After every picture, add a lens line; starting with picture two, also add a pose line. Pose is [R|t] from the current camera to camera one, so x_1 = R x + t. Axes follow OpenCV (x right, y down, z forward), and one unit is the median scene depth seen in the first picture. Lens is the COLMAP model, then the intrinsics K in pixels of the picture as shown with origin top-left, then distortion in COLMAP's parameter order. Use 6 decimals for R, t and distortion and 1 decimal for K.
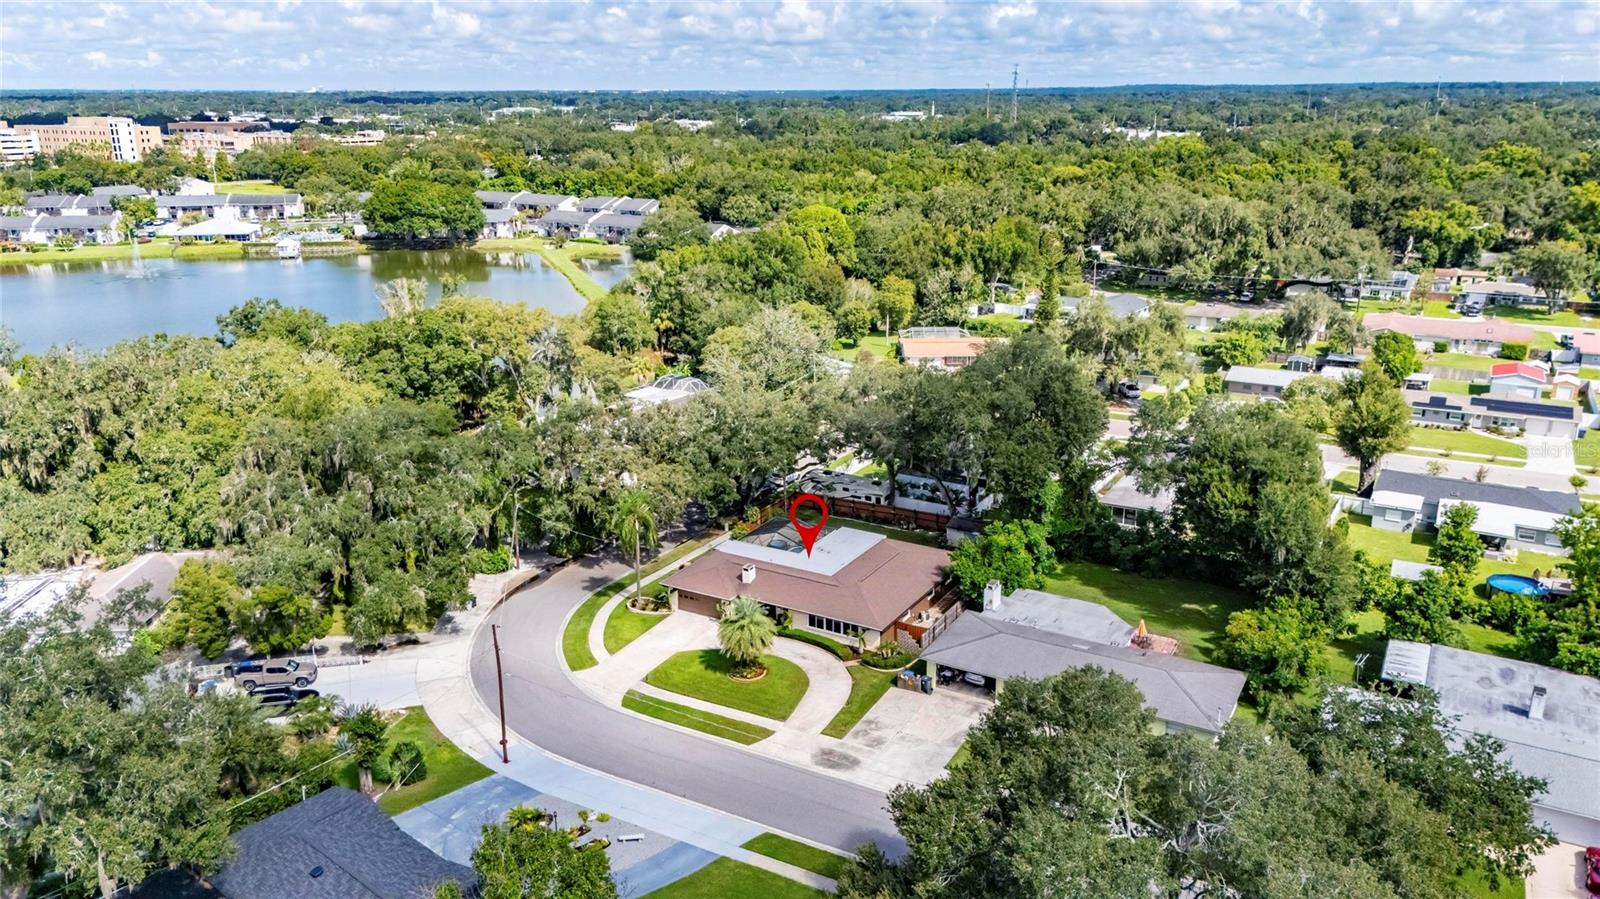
lens RADIAL K [[1177.5, 0, 797.7], [0, 1177.5, 450.1], [0, 0, 1]] dist [0.064433, -0.061447]
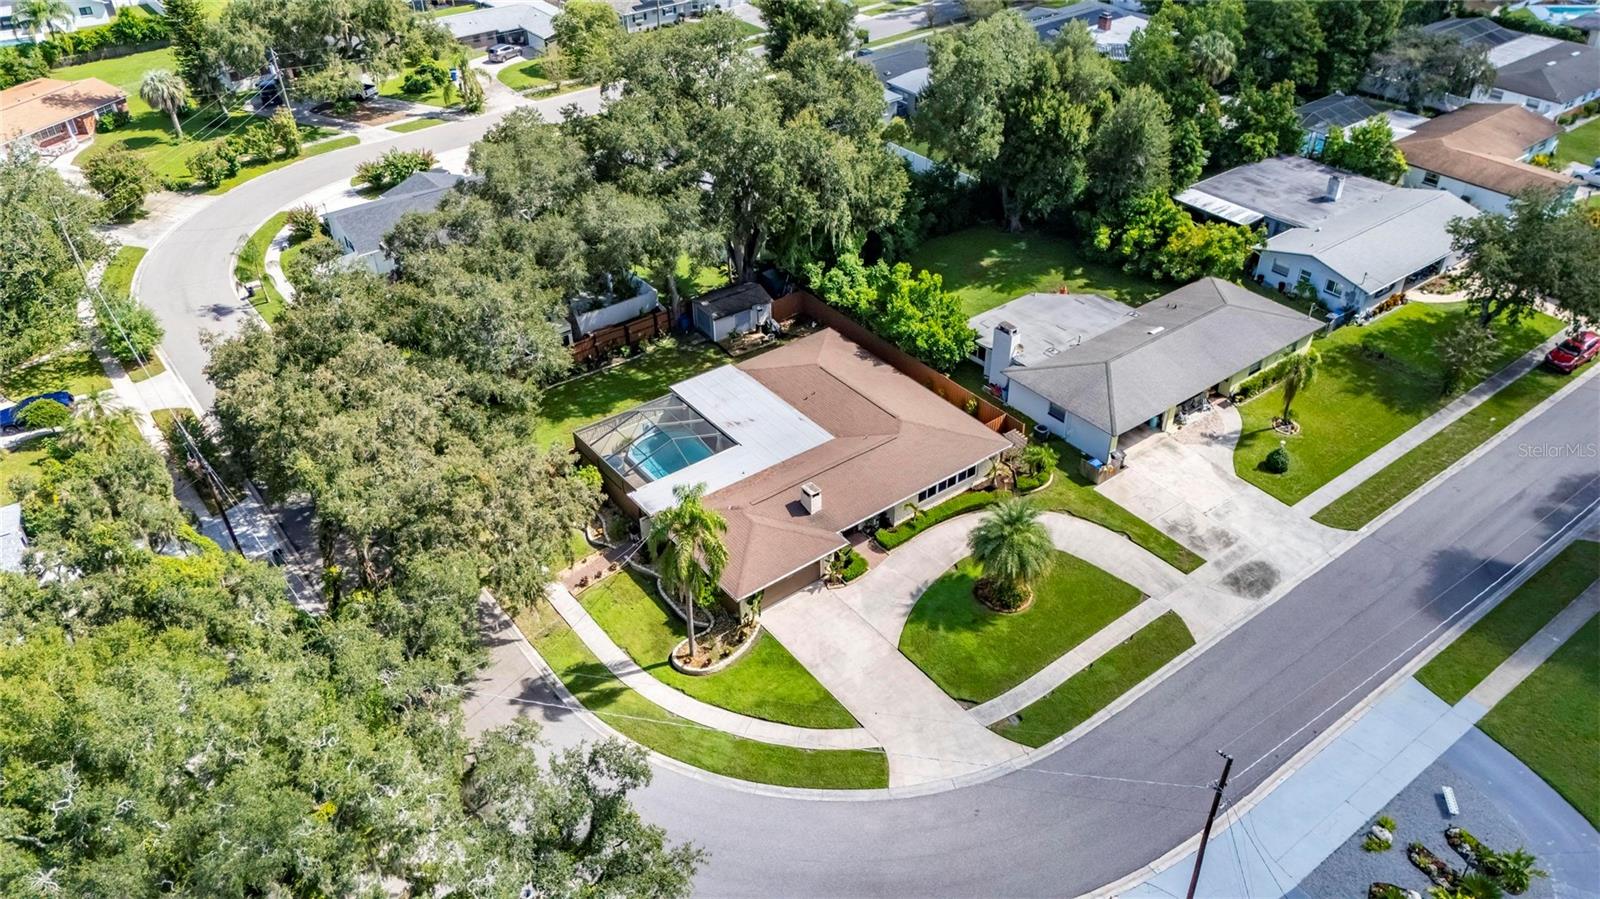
lens RADIAL K [[1177.5, 0, 801.9], [0, 1177.5, 450.9], [0, 0, 1]] dist [0.064433, -0.061447]
pose [[0.382736, -0.533996, 0.753898, -0.400198], [0.279459, 0.844721, 0.456452, -0.164494], [-0.880577, 0.035982, 0.472535, 0.546427]]
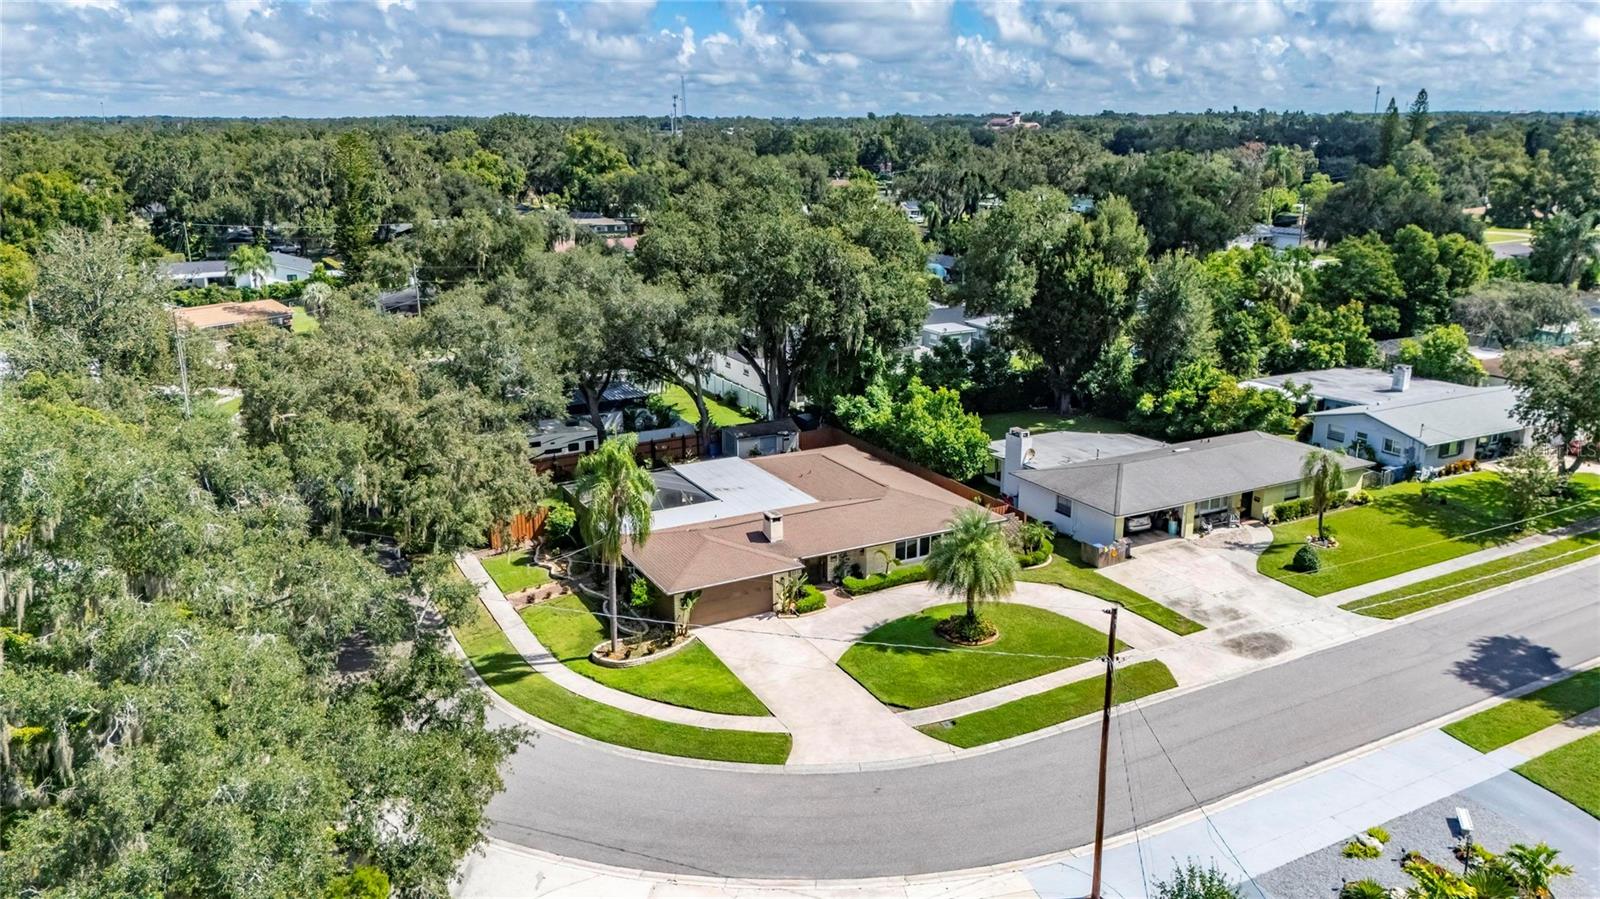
lens RADIAL K [[1177.5, 0, 802.1], [0, 1177.5, 449.9], [0, 0, 1]] dist [0.064433, -0.061447]
pose [[0.522489, -0.222807, 0.823020, -0.411571], [0.248569, 0.963129, 0.102935, 0.005989], [-0.815609, 0.150795, 0.558608, 0.499369]]
